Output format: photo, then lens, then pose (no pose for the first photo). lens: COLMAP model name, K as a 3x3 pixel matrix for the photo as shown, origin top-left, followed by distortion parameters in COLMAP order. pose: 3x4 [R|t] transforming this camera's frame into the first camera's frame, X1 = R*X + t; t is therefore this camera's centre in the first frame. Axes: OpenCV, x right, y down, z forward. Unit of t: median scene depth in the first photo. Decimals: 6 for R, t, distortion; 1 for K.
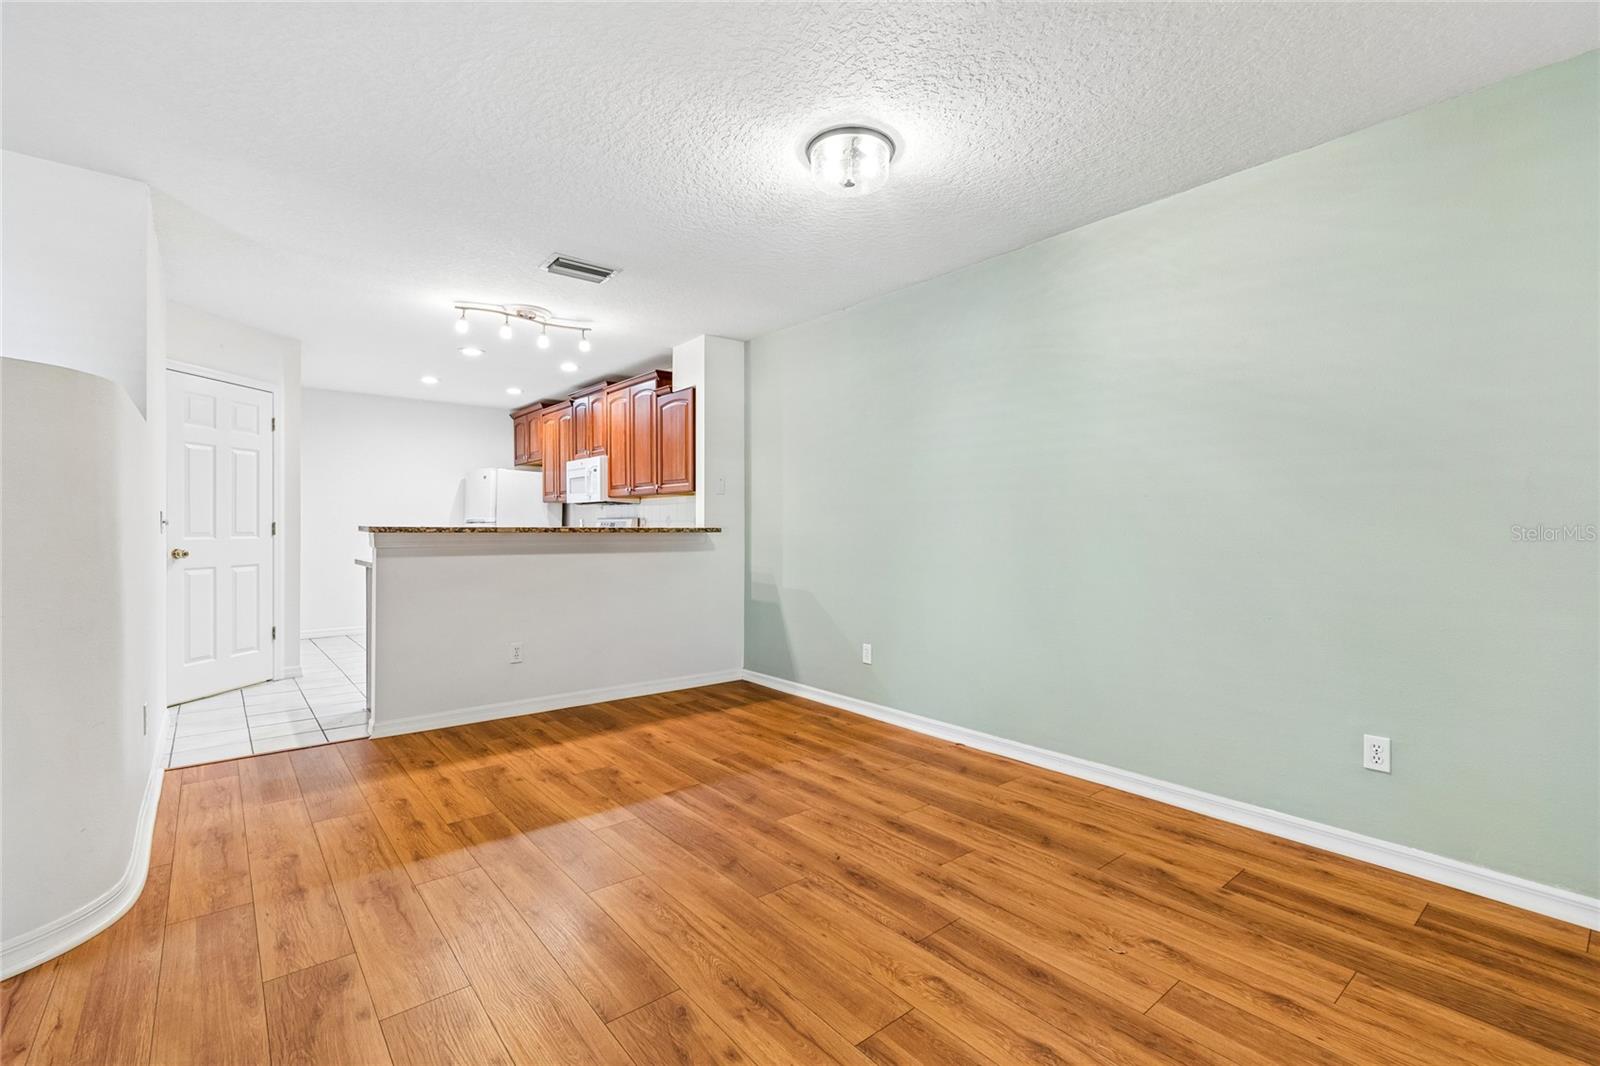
lens RADIAL K [[716.7, 0, 819.0], [0, 716.7, 531.1], [0, 0, 1]] dist [0.004388, -0.001937]
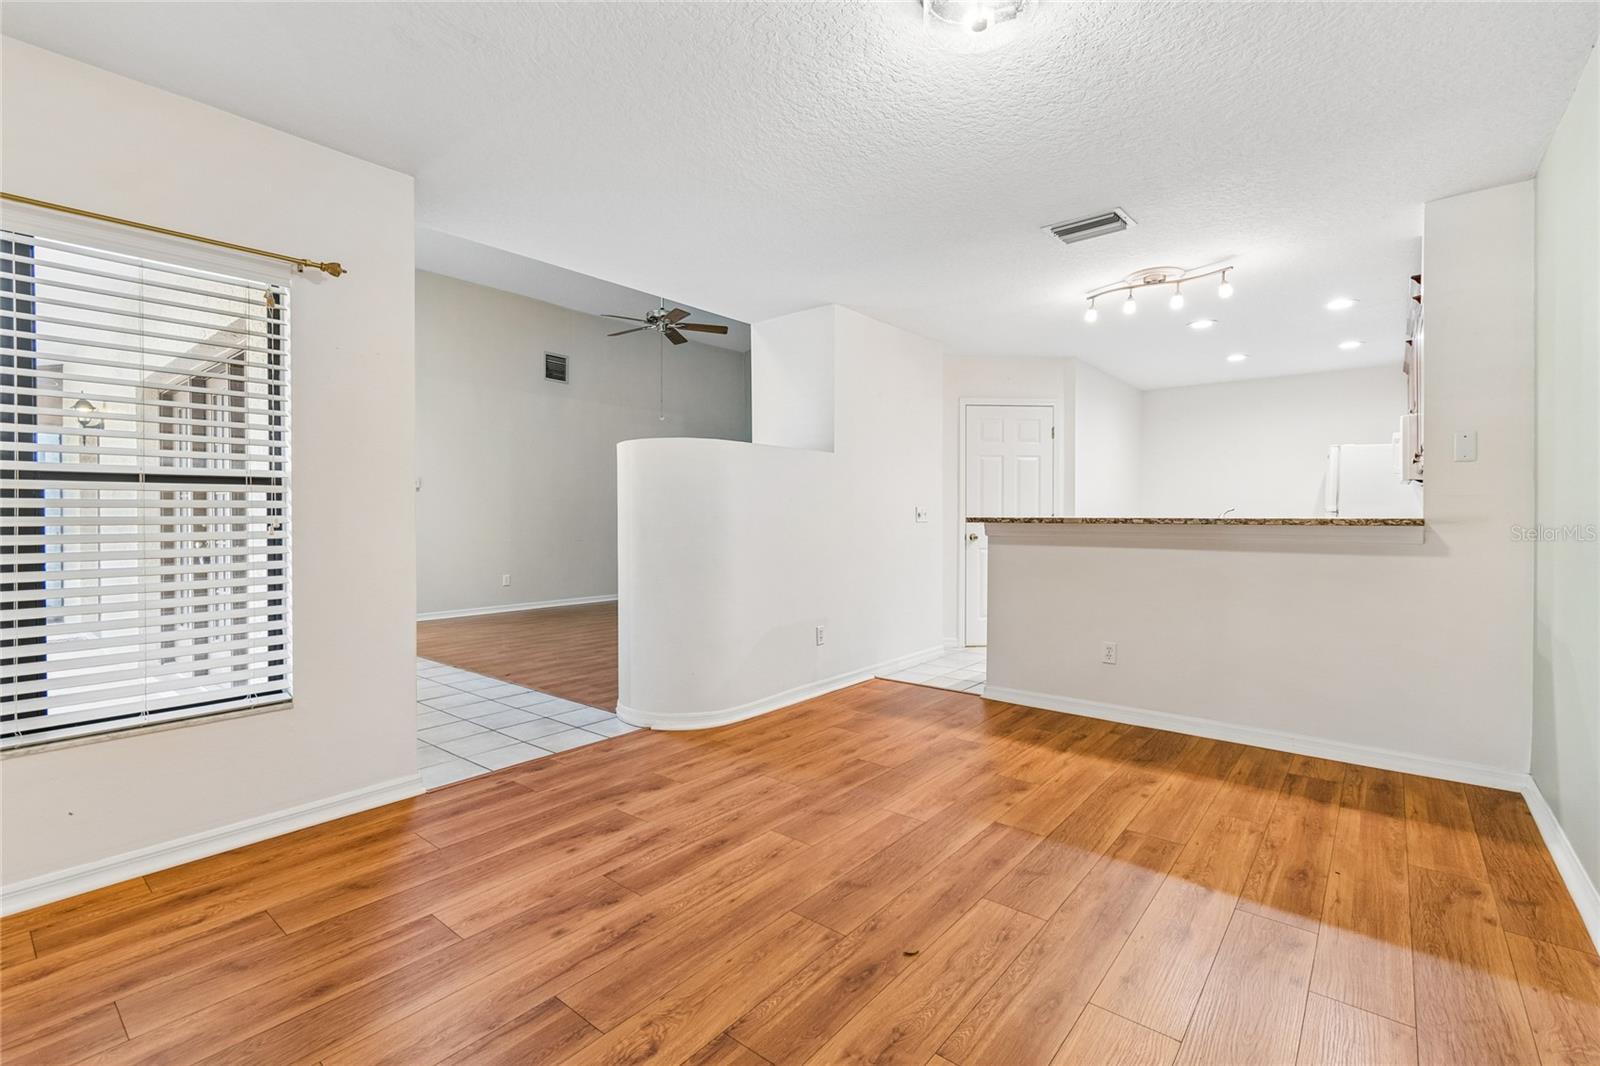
lens RADIAL K [[716.7, 0, 775.6], [0, 716.7, 525.5], [0, 0, 1]] dist [0.004388, -0.001937]
pose [[0.158000, 0.010427, -0.987384, 0.675263], [-0.005410, 0.999938, 0.009694, -0.003774], [0.987424, 0.003811, 0.158046, 0.668565]]
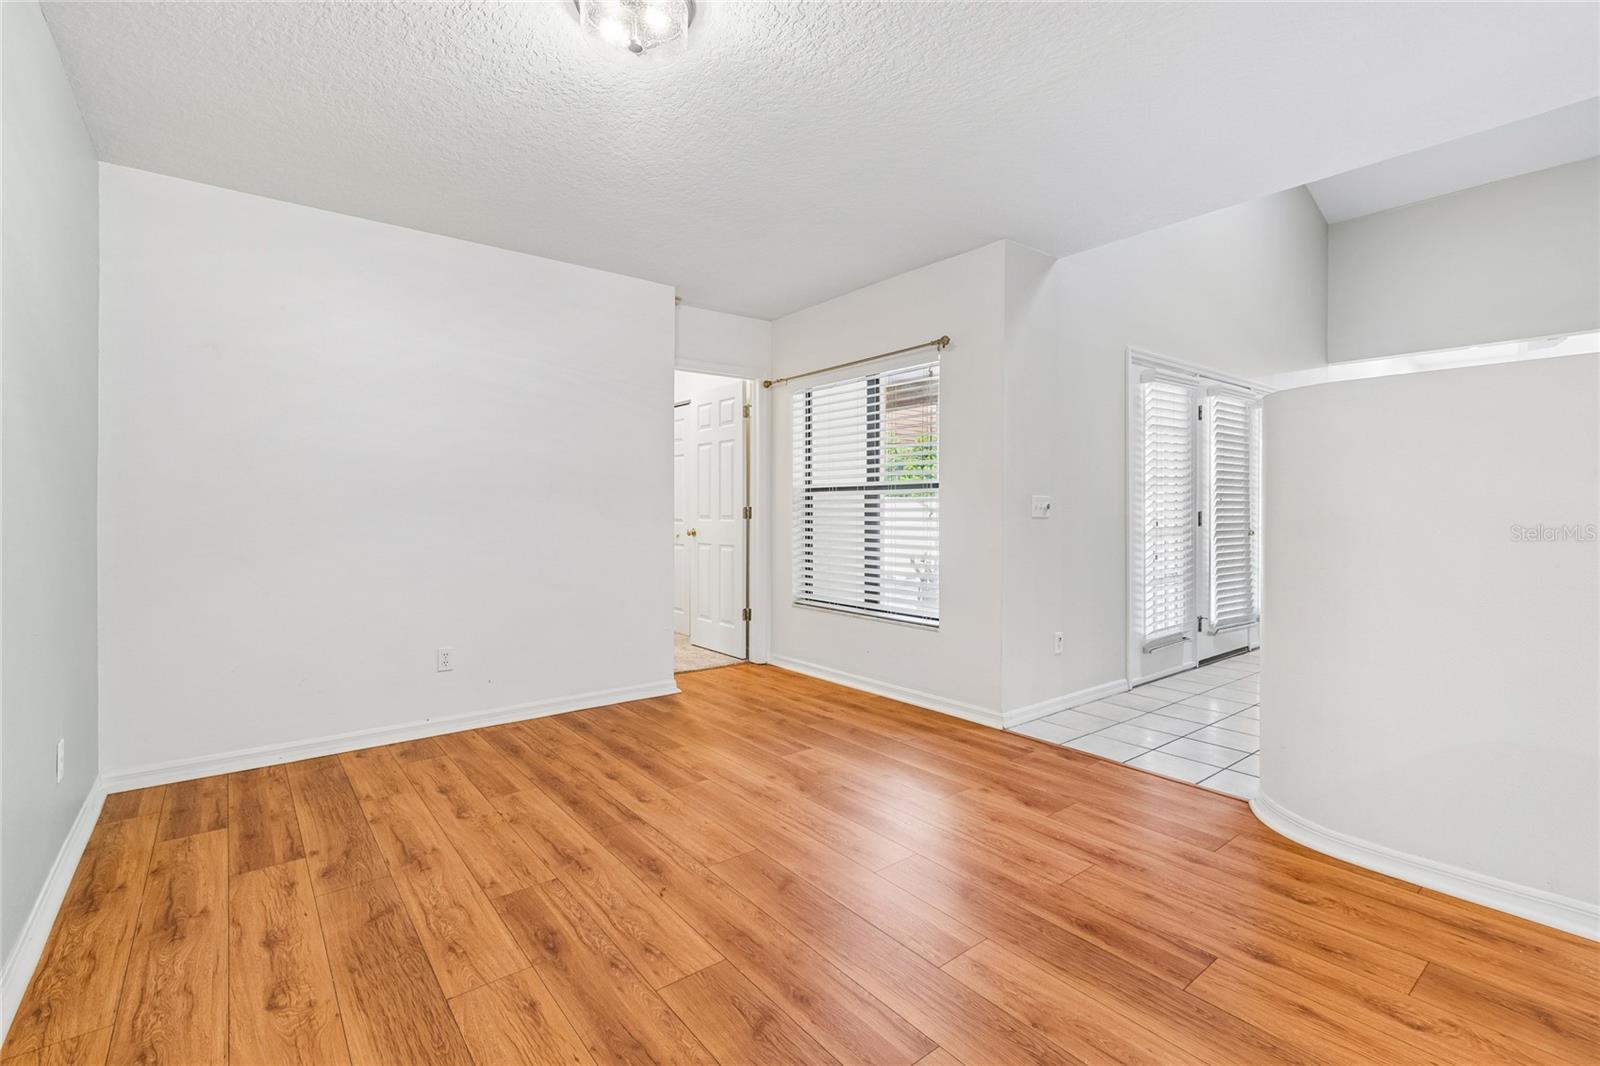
lens RADIAL K [[716.7, 0, 817.7], [0, 716.7, 508.1], [0, 0, 1]] dist [0.004388, -0.001937]
pose [[-0.999847, -0.004889, 0.016809, -0.156410], [-0.004773, 0.999965, 0.006928, -0.011751], [-0.016842, 0.006847, -0.999835, 1.679561]]
